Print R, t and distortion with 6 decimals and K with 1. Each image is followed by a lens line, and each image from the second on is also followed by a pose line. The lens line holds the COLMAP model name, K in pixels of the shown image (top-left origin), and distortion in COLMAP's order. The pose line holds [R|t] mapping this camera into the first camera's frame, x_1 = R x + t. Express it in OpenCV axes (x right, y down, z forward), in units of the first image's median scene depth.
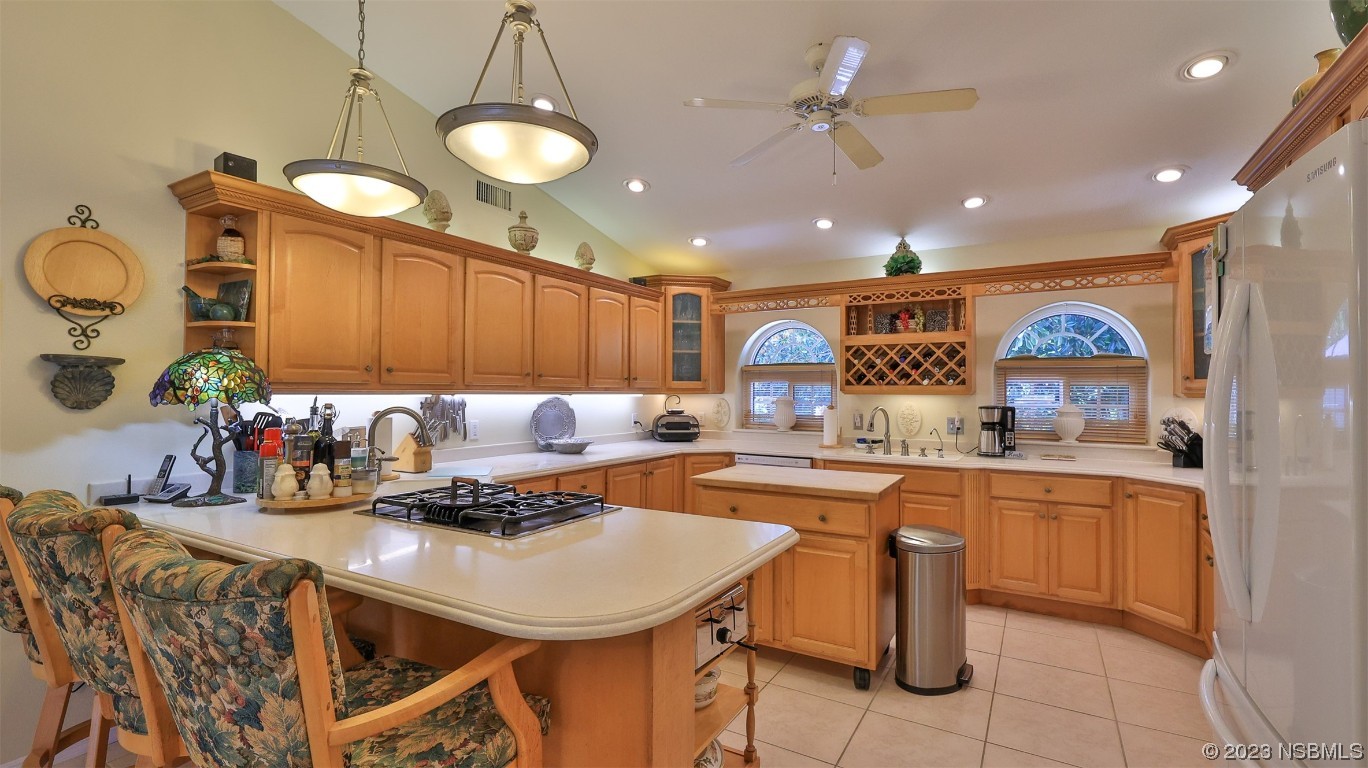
lens RADIAL K [[606.6, 0, 683.4], [0, 606.6, 385.9], [0, 0, 1]] dist [0.004139, 0.000116]
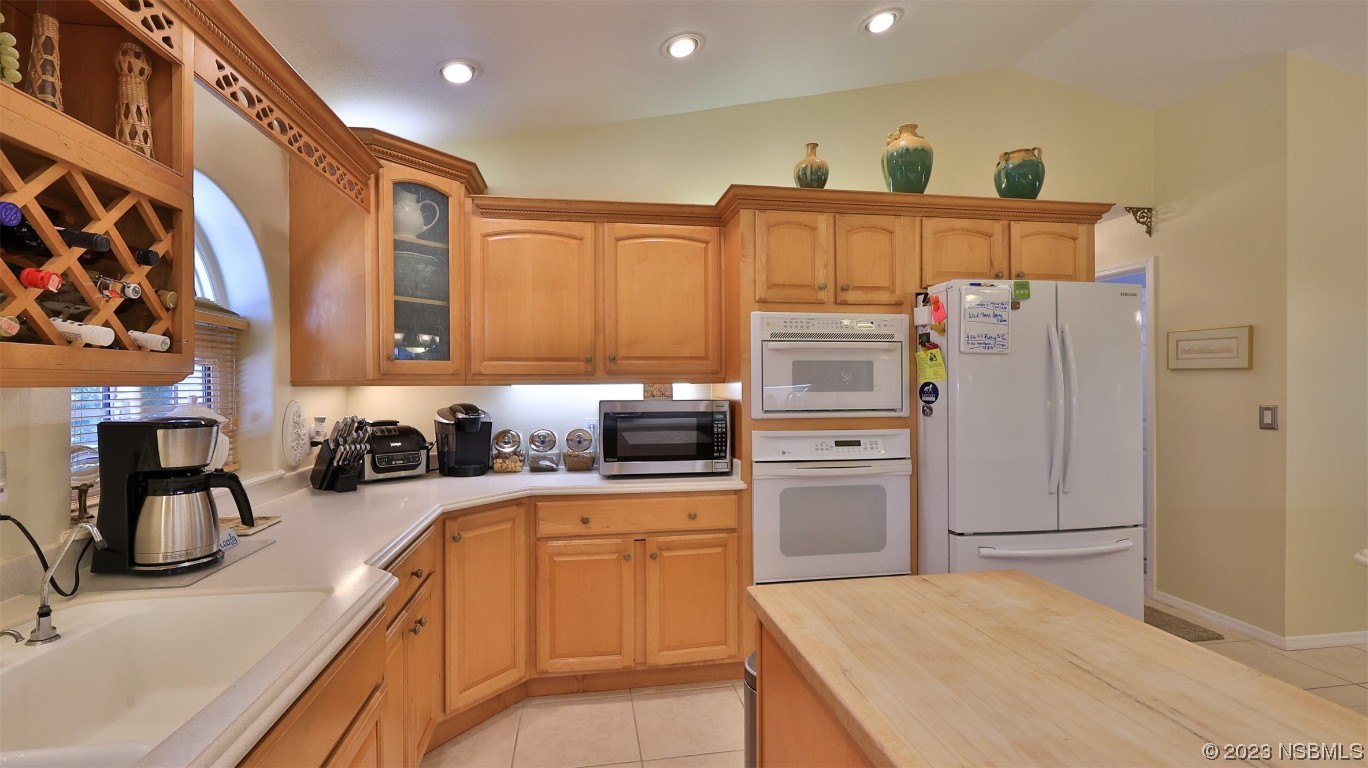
lens RADIAL K [[606.6, 0, 683.6], [0, 606.6, 383.1], [0, 0, 1]] dist [0.004139, 0.000116]
pose [[-0.644552, -0.004611, 0.764546, 0.068618], [-0.009298, 0.999955, -0.001808, 0.012235], [-0.764504, -0.008274, -0.644566, 0.977300]]
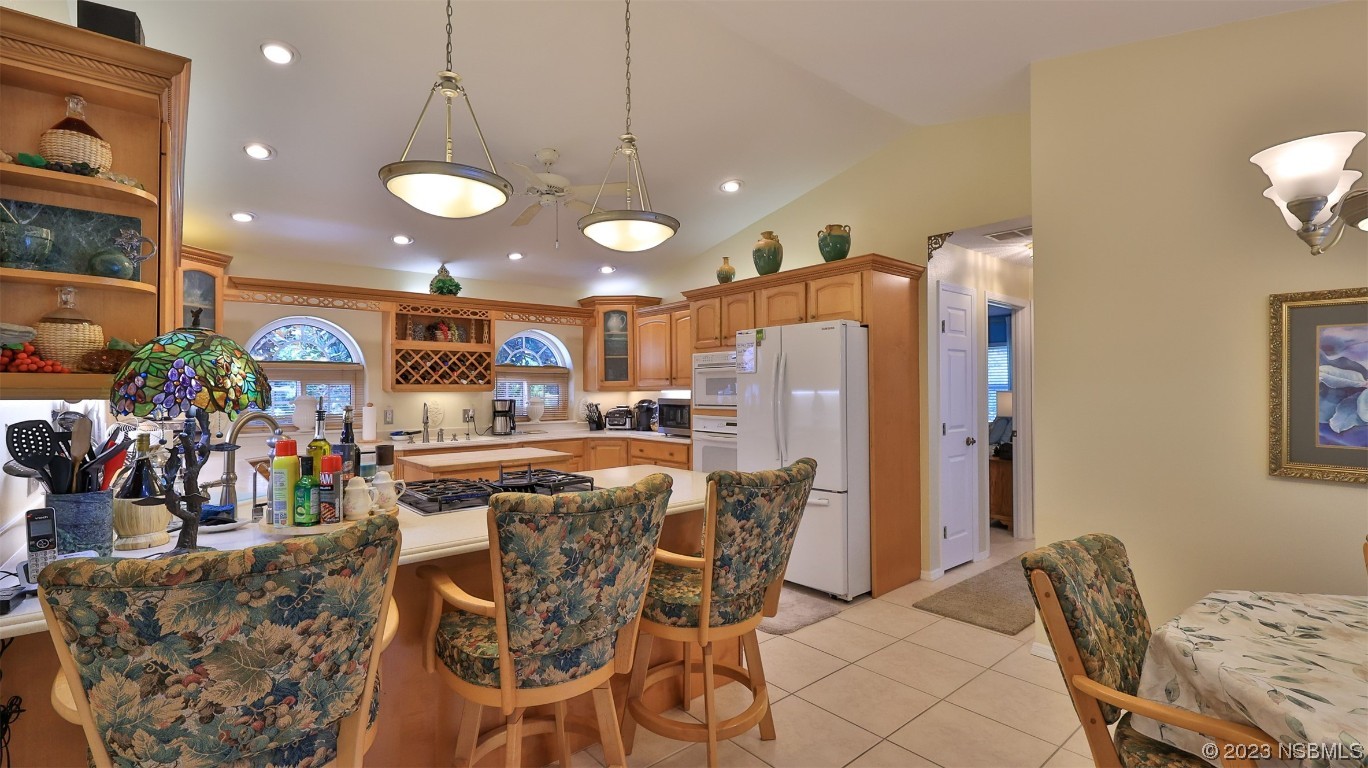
lens RADIAL K [[606.6, 0, 680.1], [0, 606.6, 386.5], [0, 0, 1]] dist [0.004139, 0.000116]
pose [[0.330199, -0.001709, 0.943910, -0.658489], [-0.001879, 0.999995, 0.002468, -0.000377], [-0.943909, -0.002588, 0.330194, 0.147231]]
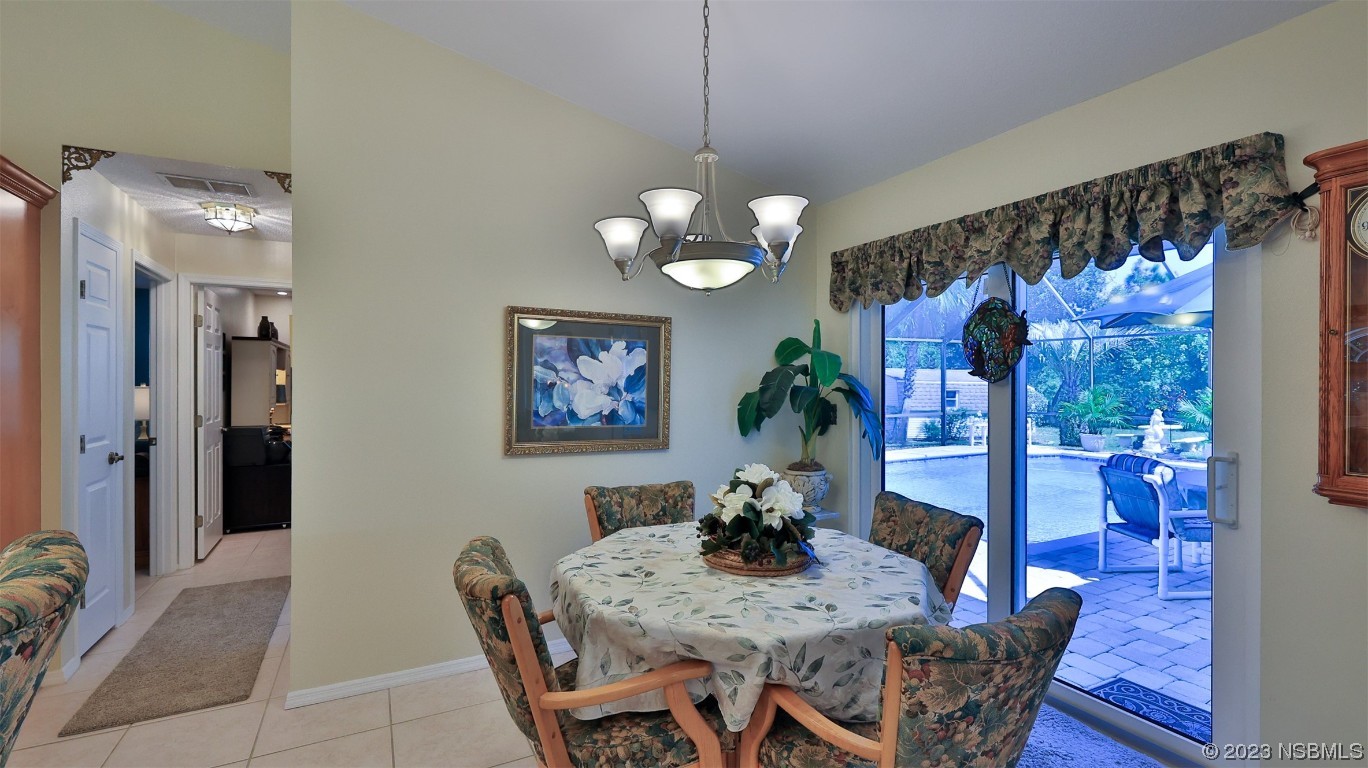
lens RADIAL K [[606.6, 0, 682.3], [0, 606.6, 383.8], [0, 0, 1]] dist [0.004139, 0.000116]
pose [[-0.848156, -0.005540, 0.529718, -0.444710], [-0.007190, 0.999974, -0.001054, 0.001892], [-0.529698, -0.004703, -0.848173, 0.311226]]
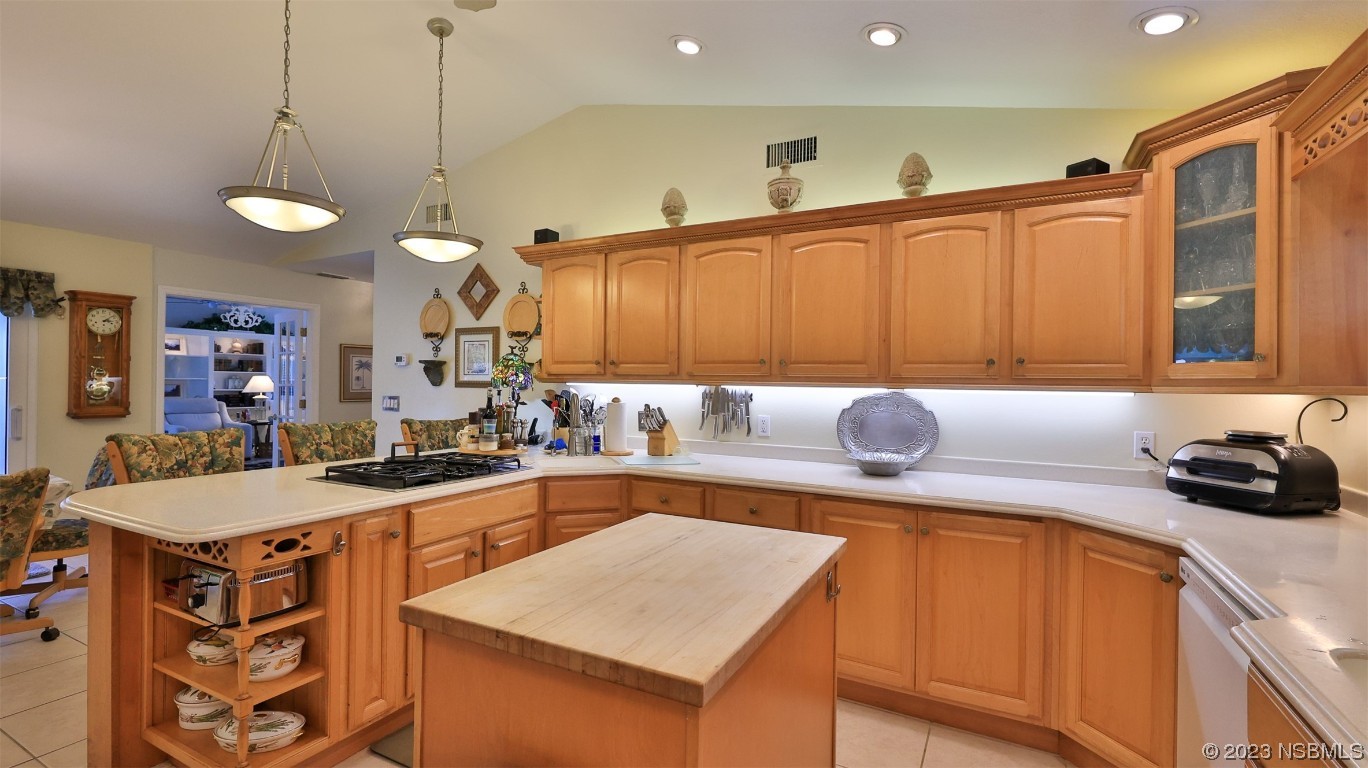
lens RADIAL K [[606.6, 0, 685.0], [0, 606.6, 385.7], [0, 0, 1]] dist [0.004139, 0.000116]
pose [[0.045343, -0.004967, -0.998959, 0.519541], [-0.010606, 0.999929, -0.005454, 0.018673], [0.998915, 0.010842, 0.045287, 0.798330]]
